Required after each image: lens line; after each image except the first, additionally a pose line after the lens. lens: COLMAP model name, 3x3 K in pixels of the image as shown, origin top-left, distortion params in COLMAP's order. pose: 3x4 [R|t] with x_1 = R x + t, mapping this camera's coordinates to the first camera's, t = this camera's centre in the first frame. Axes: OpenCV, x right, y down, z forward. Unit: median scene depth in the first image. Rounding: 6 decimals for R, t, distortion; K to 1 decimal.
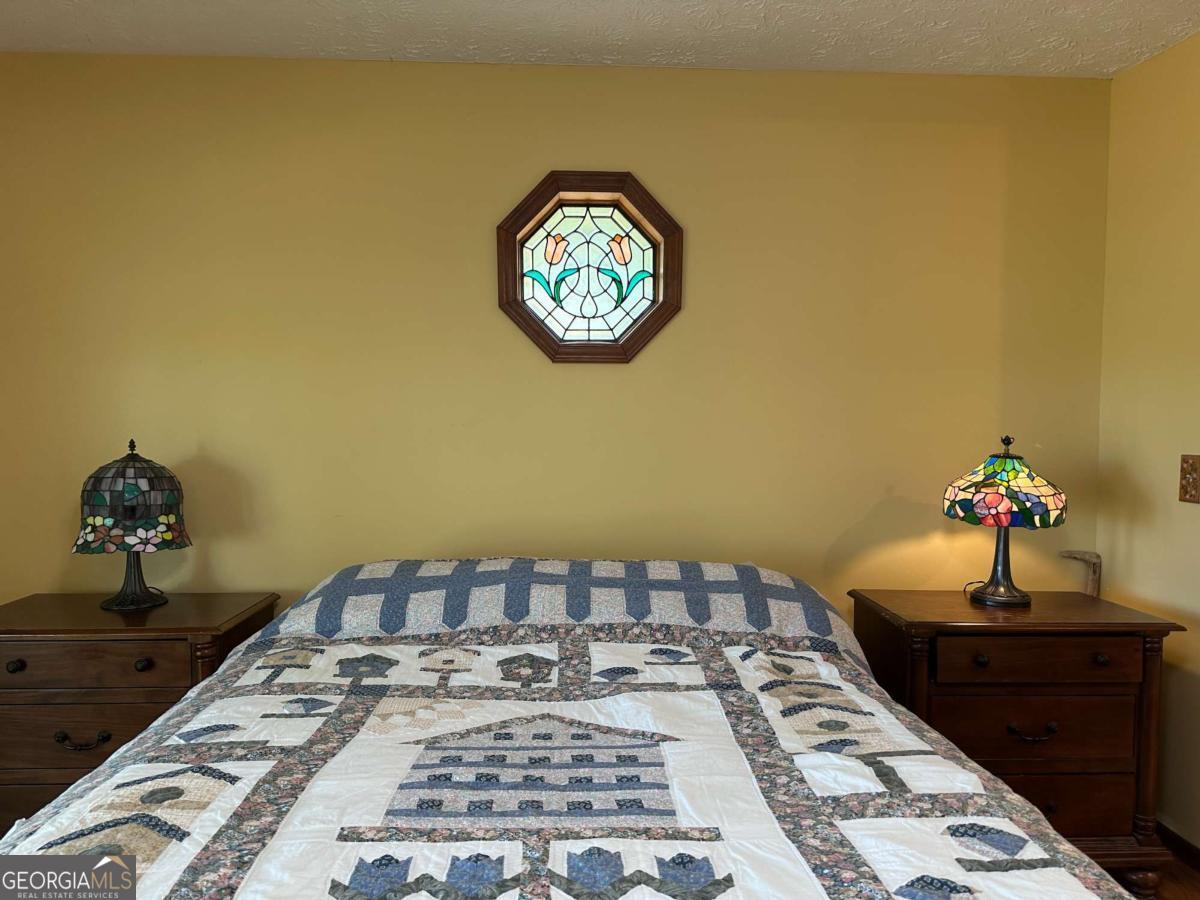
lens RADIAL K [[843.5, 0, 602.5], [0, 843.5, 468.9], [0, 0, 1]] dist [0.055061, -0.001998]
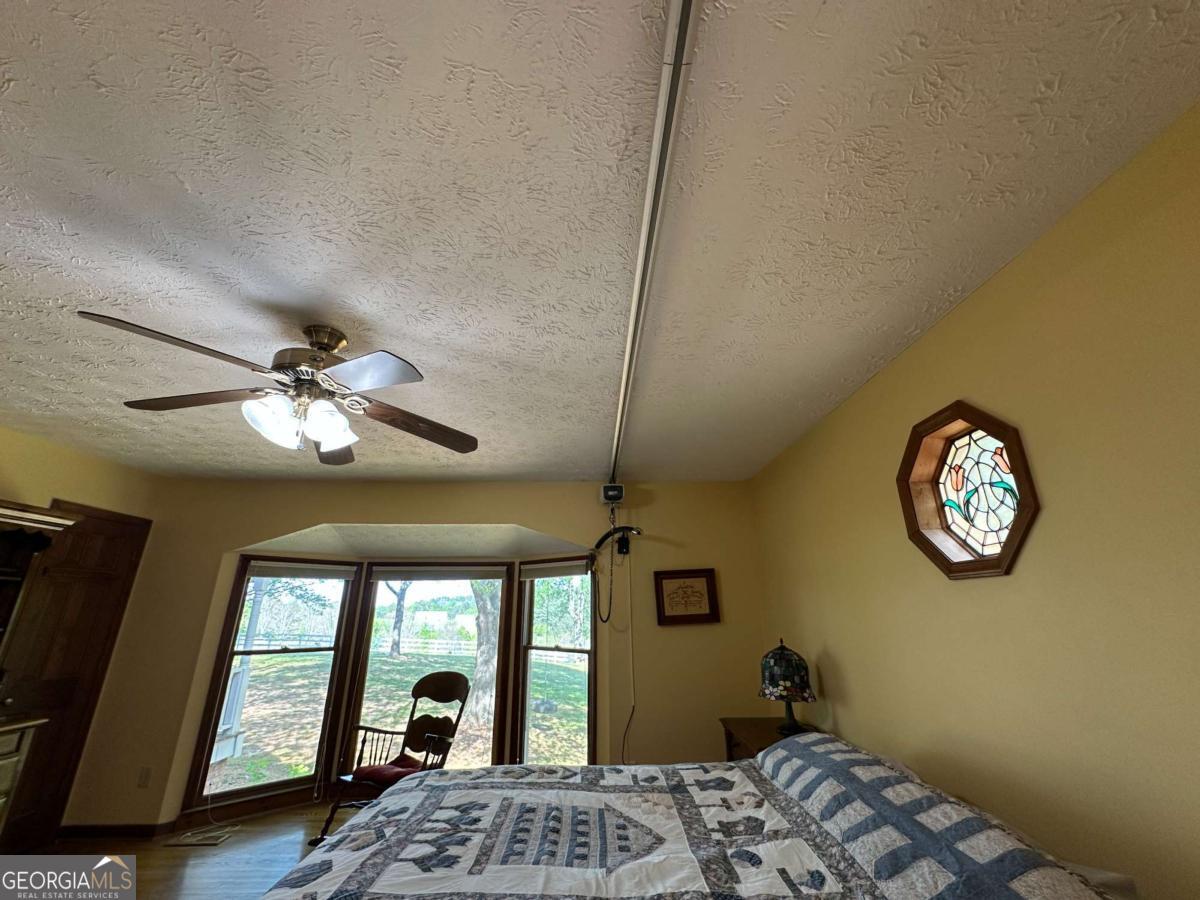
lens RADIAL K [[481.2, 0, 601.0], [0, 481.2, 444.5], [0, 0, 1]] dist [0.009371, 0.000018]
pose [[-0.048014, -0.335284, -0.940893, 0.699978], [-0.054405, 0.941459, -0.332709, -0.061791], [0.997364, 0.035214, -0.063444, 0.630327]]
